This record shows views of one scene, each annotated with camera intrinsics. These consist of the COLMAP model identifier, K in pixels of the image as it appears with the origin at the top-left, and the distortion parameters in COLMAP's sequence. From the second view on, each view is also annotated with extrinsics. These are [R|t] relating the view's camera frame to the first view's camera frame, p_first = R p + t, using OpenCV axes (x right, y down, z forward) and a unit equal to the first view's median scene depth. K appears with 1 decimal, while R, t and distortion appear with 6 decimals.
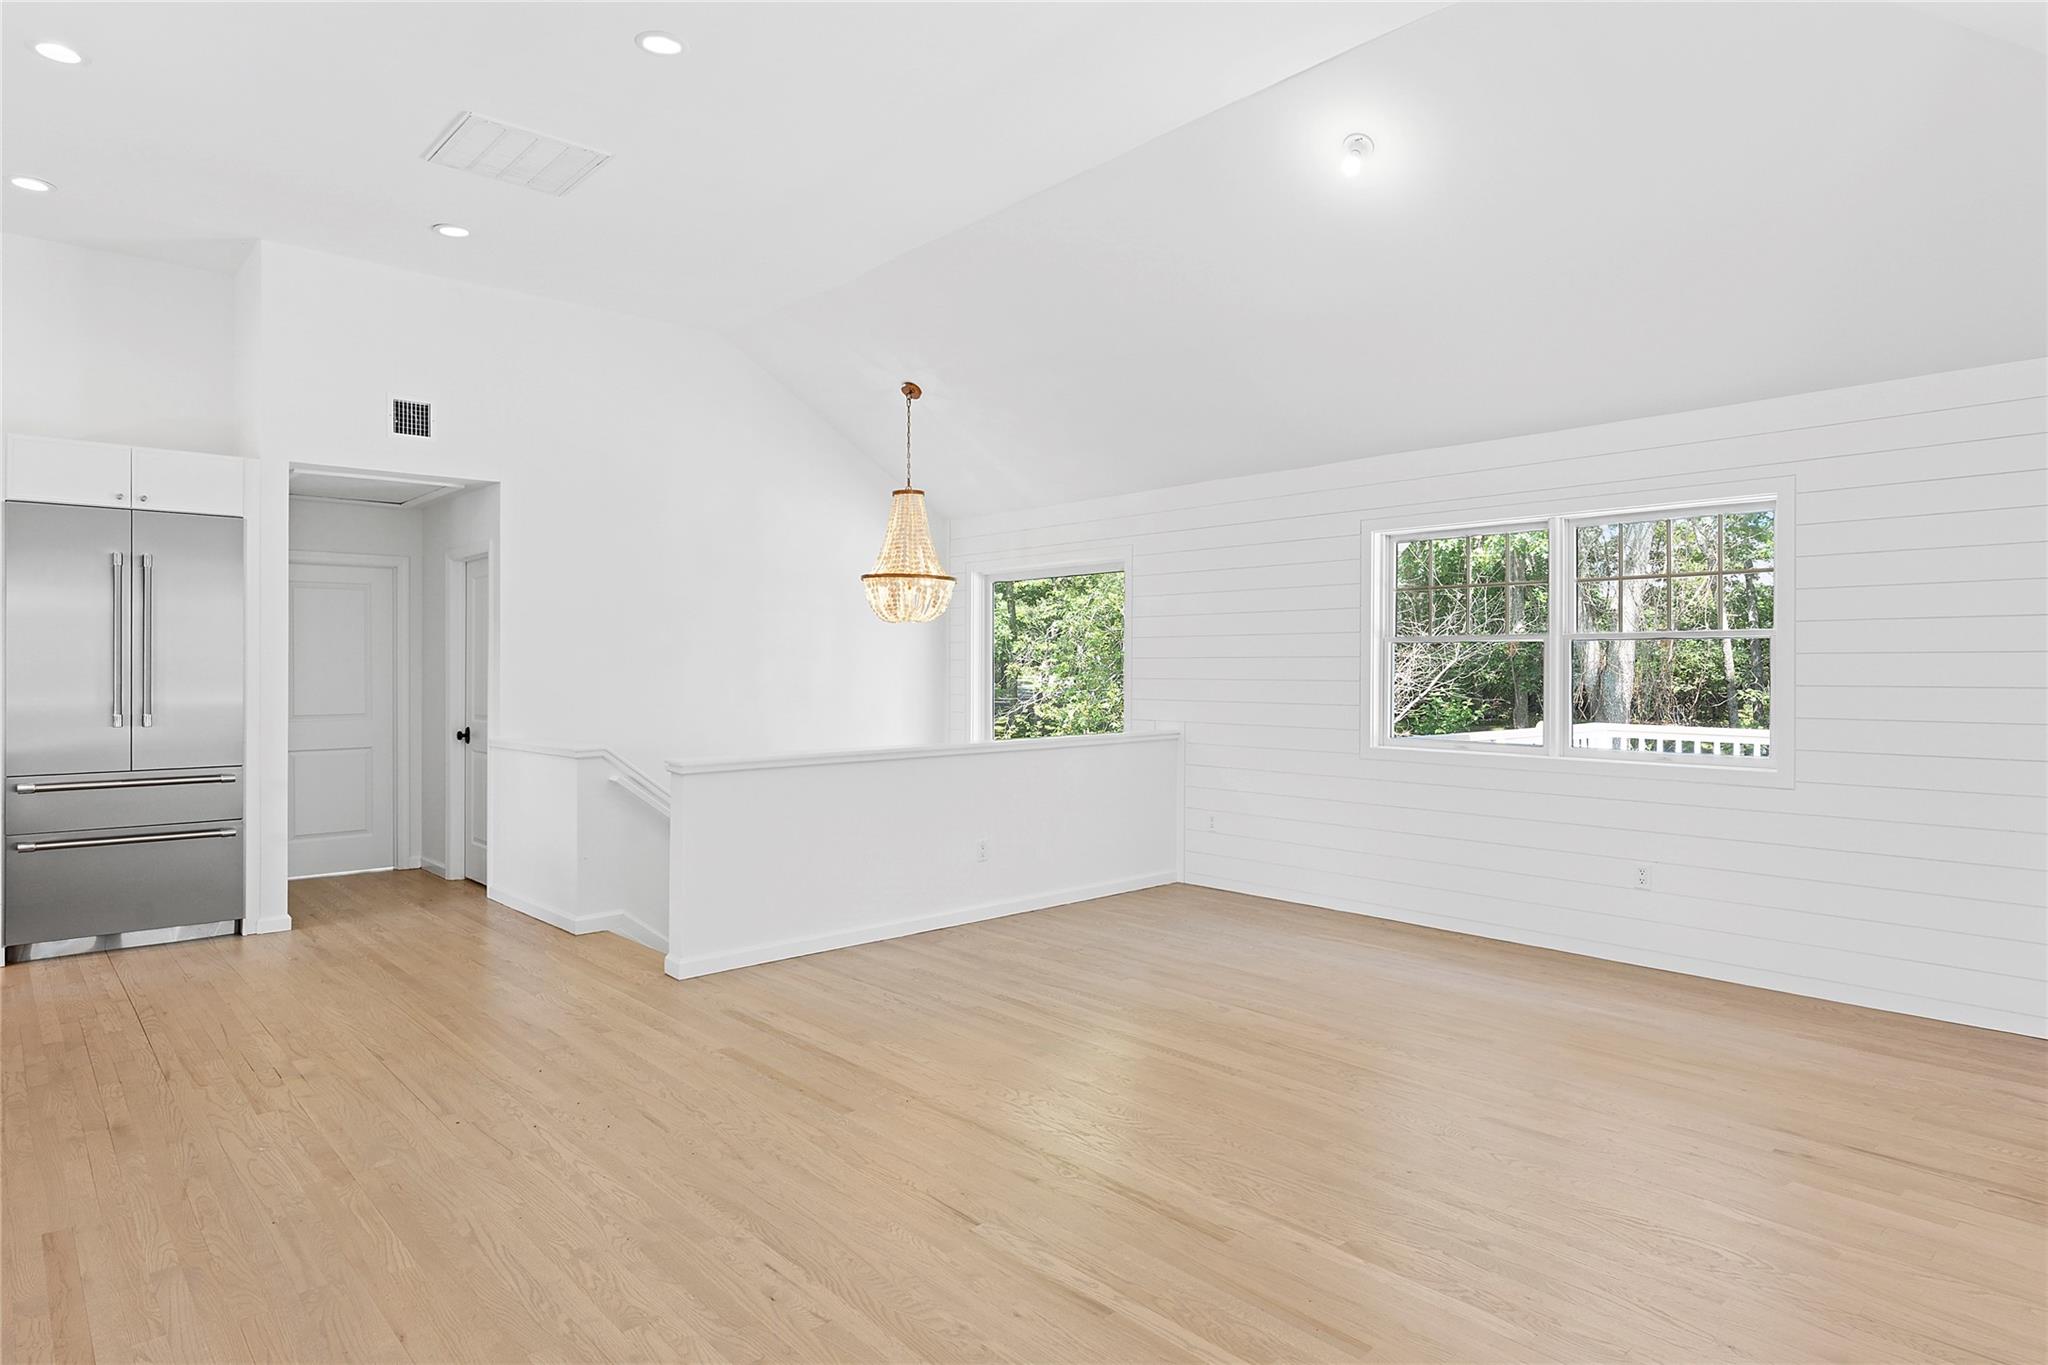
lens RADIAL K [[1163.3, 0, 1012.0], [0, 1163.3, 663.8], [0, 0, 1]] dist [-0.005160, 0.003324]
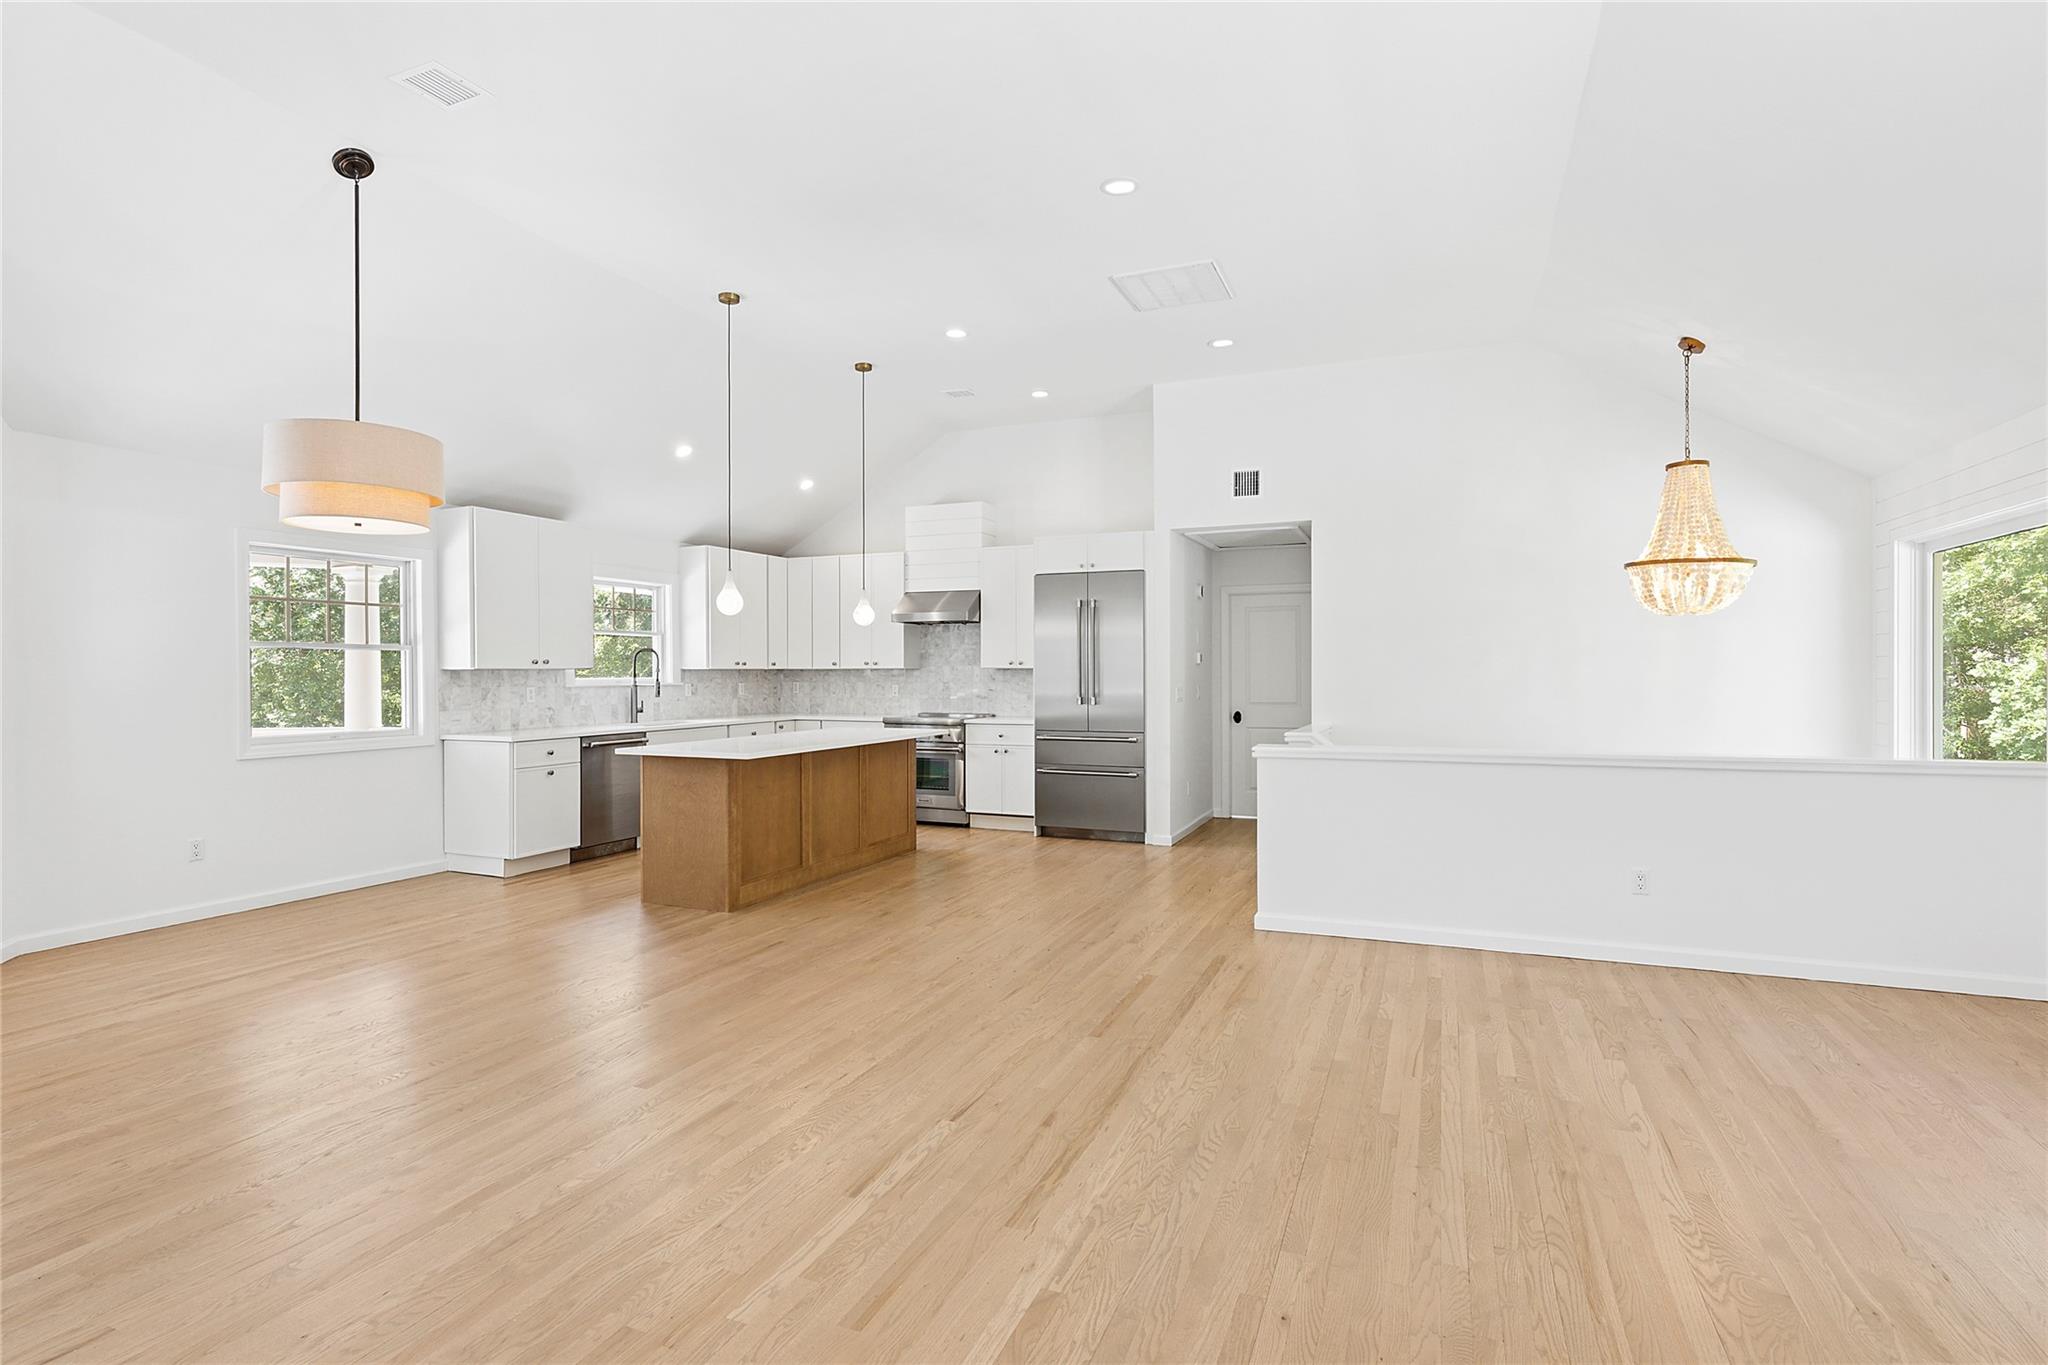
lens RADIAL K [[994.3, 0, 1026.0], [0, 994.3, 671.8], [0, 0, 1]] dist [-0.009293, 0.003724]
pose [[0.431490, 0.000550, -0.902118, 0.475777], [0.005948, 0.999976, 0.003455, 0.002369], [0.902098, -0.006856, 0.431476, 0.311296]]
